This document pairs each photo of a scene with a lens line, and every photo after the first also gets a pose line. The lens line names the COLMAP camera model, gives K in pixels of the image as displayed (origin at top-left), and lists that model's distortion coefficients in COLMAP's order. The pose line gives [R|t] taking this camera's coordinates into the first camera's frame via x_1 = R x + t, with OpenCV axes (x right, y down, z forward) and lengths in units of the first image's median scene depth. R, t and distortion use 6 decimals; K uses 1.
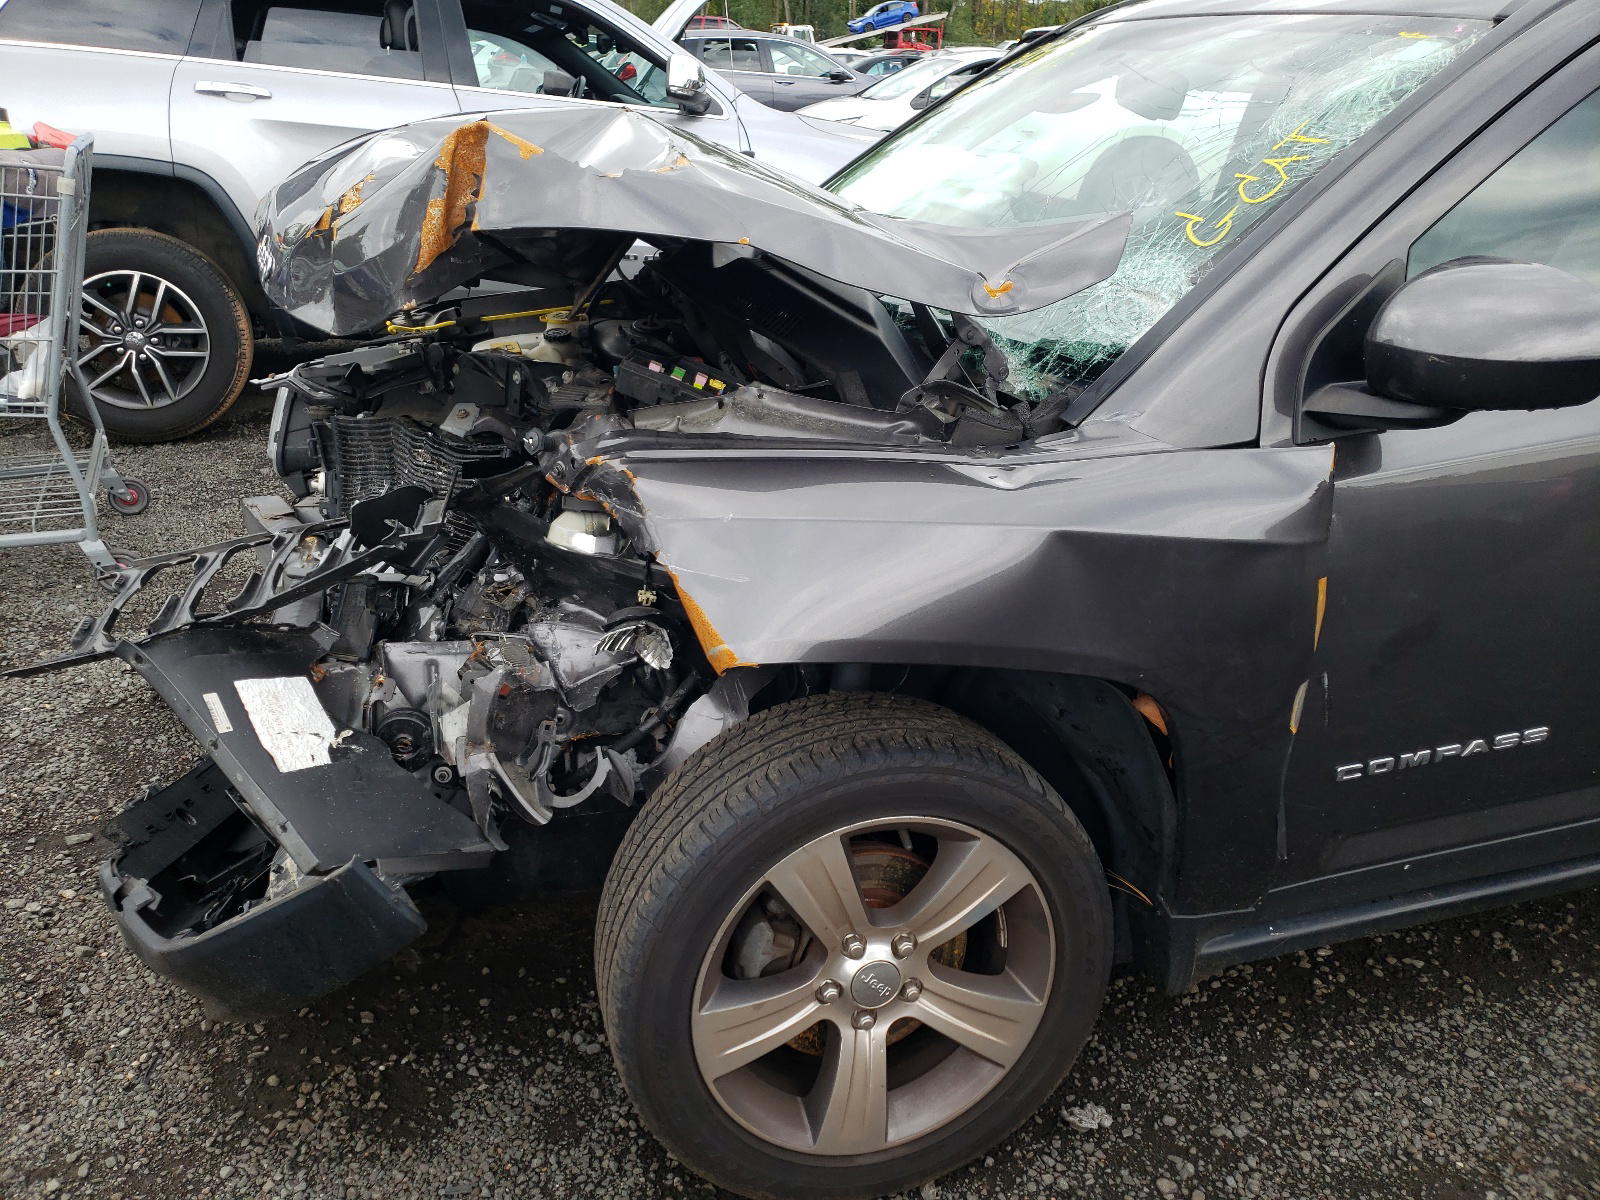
lens RADIAL K [[1235.7, 0, 800.0], [0, 1235.7, 600.0], [0, 0, 1]] dist [-0.005075, 0.005878]
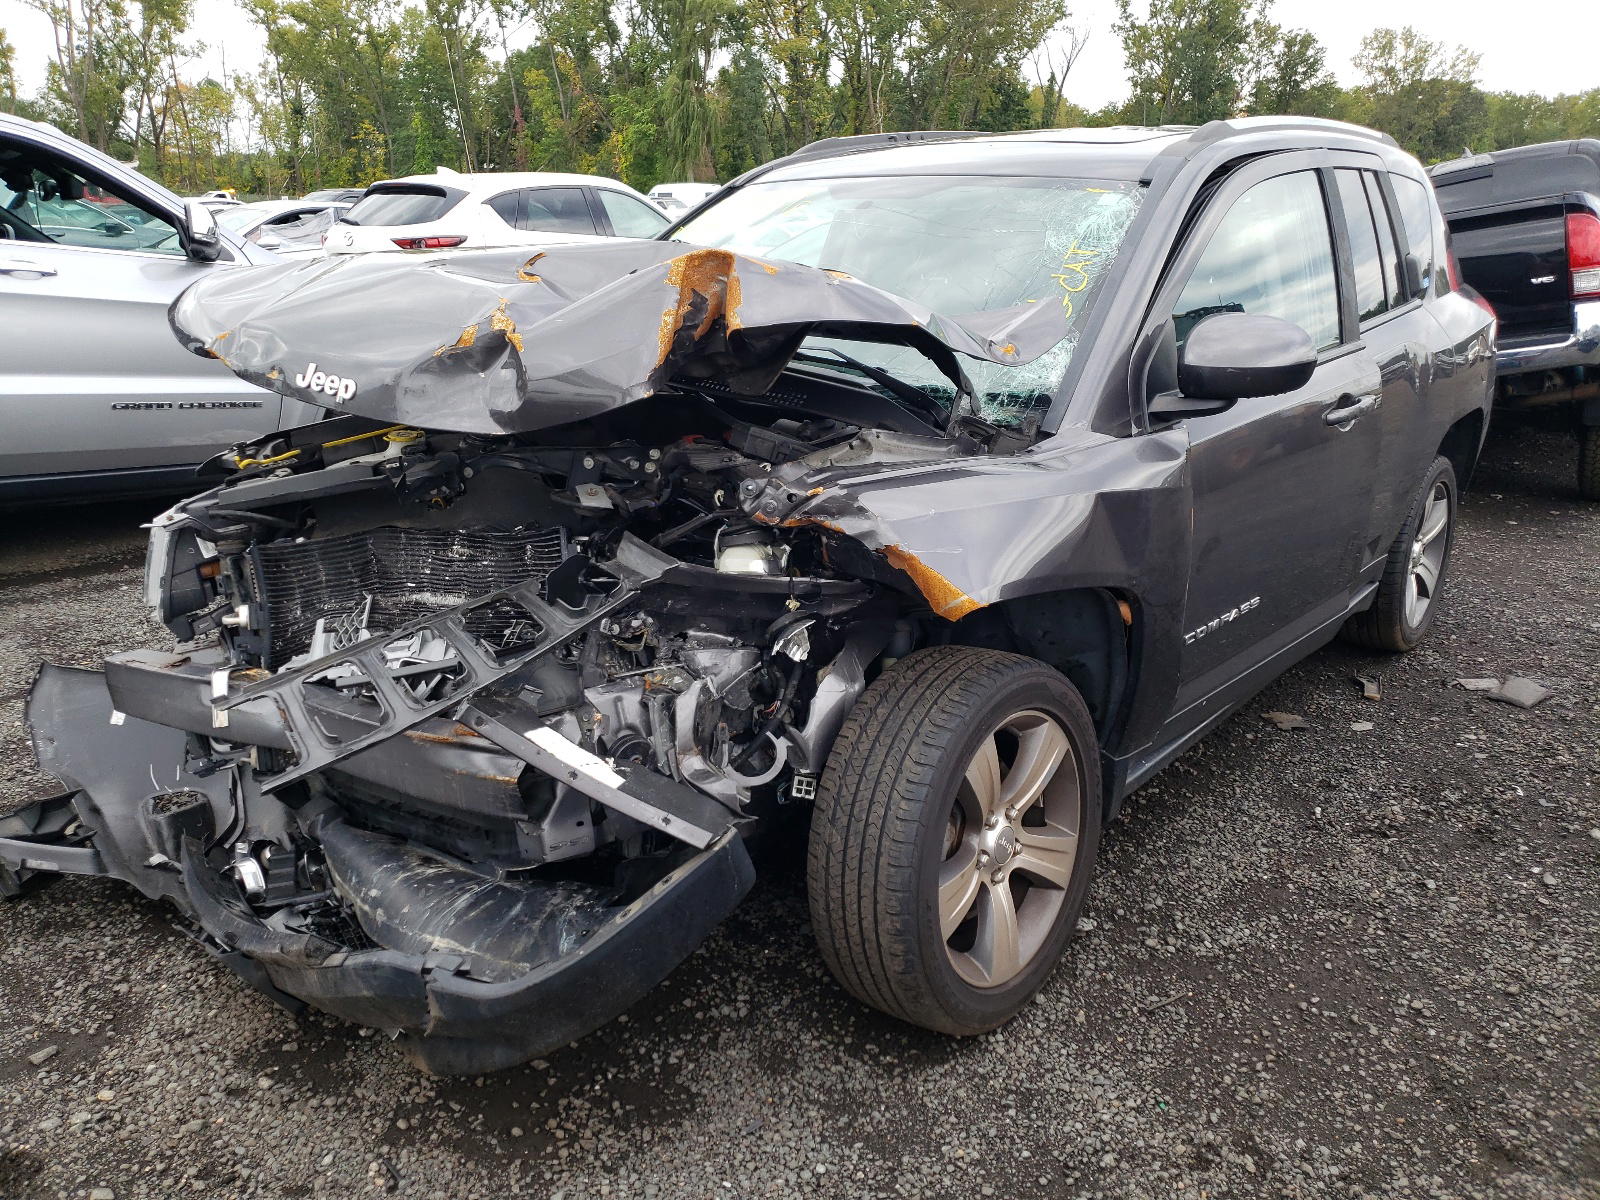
lens RADIAL K [[1210.3, 0, 800.0], [0, 1210.3, 600.0], [0, 0, 1]] dist [-0.002511, -0.005643]
pose [[0.838343, -0.169679, 0.518064, -0.769539], [0.220774, 0.974582, -0.038061, 0.042321], [-0.498438, 0.146283, 0.854495, -0.084115]]
